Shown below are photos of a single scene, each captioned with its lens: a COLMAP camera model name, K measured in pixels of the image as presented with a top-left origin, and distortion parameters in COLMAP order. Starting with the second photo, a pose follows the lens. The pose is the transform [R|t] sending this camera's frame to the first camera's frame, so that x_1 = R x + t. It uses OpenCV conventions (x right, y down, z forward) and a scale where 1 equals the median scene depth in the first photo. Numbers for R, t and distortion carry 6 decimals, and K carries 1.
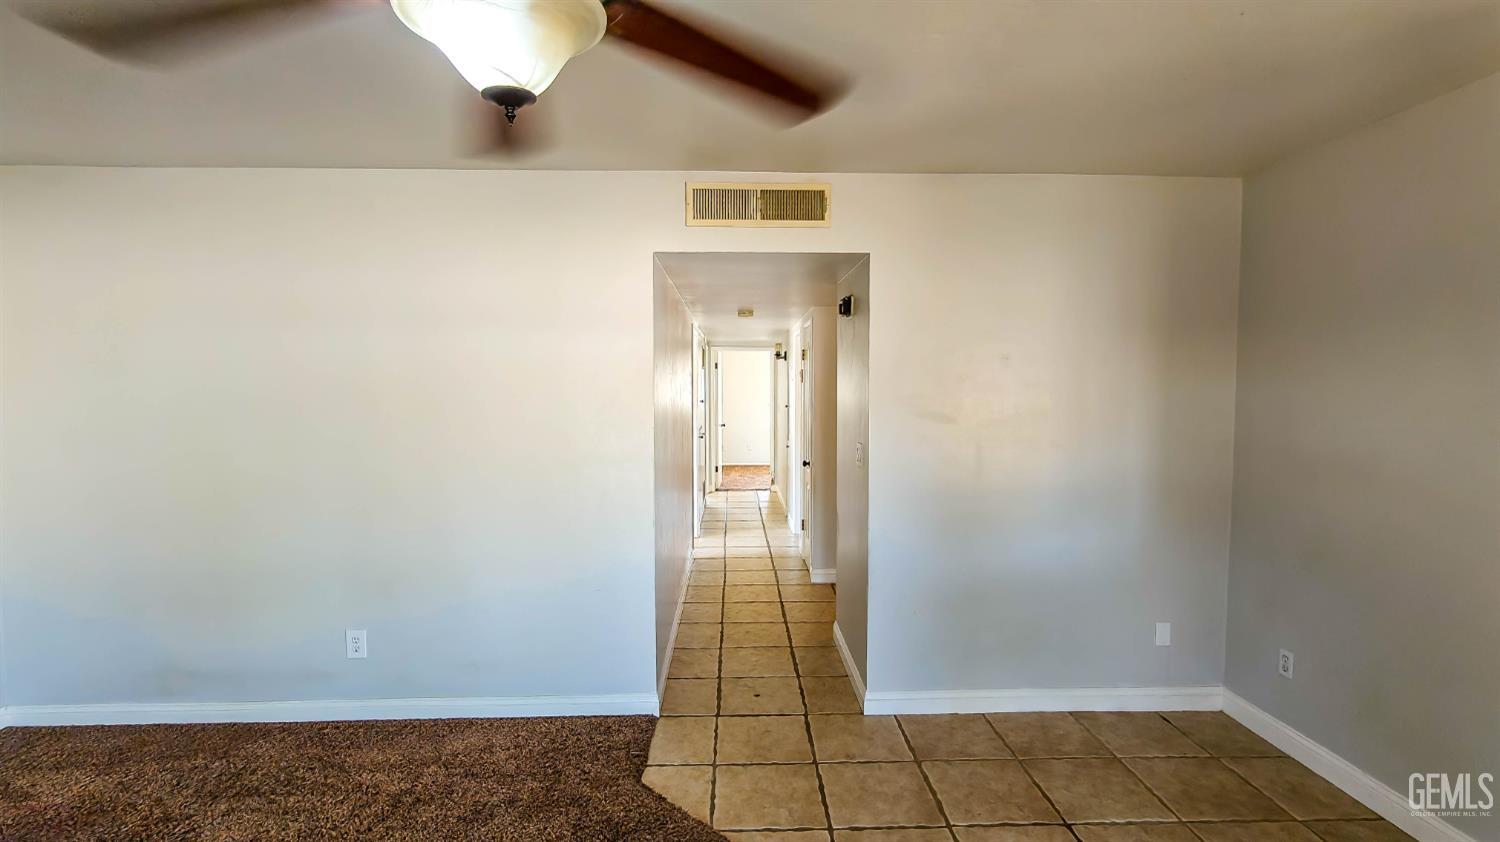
lens RADIAL K [[690.8, 0, 750.0], [0, 690.8, 421.0], [0, 0, 1]] dist [-0.000463, -0.000241]
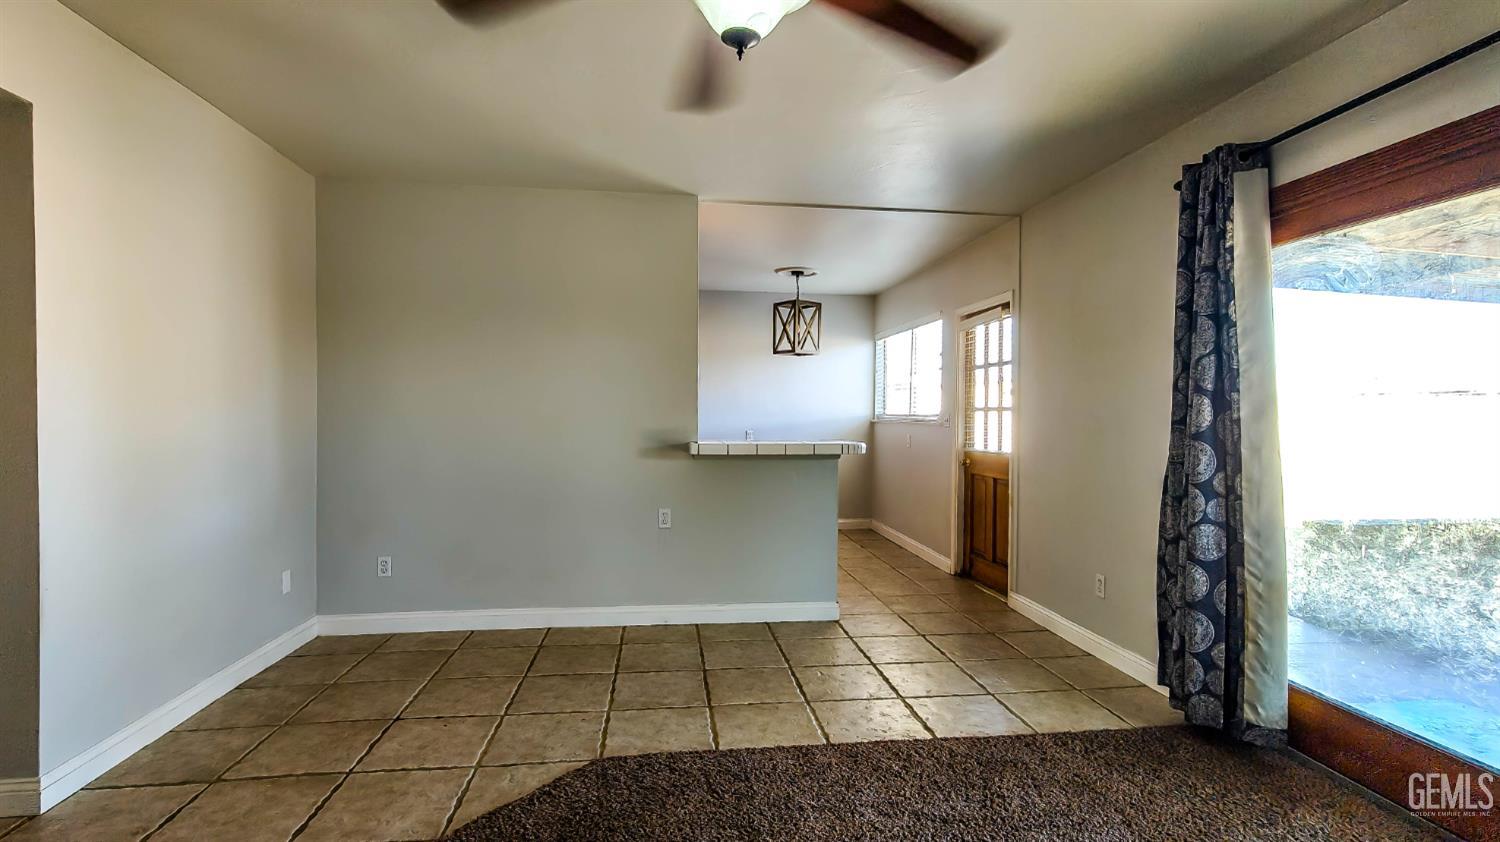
lens RADIAL K [[690.8, 0, 750.0], [0, 690.8, 421.0], [0, 0, 1]] dist [-0.000463, -0.000241]
pose [[-0.094835, -0.012986, 0.995408, -0.603514], [0.048343, 0.998675, 0.017635, 0.083550], [-0.994319, 0.049794, -0.094081, 0.417661]]
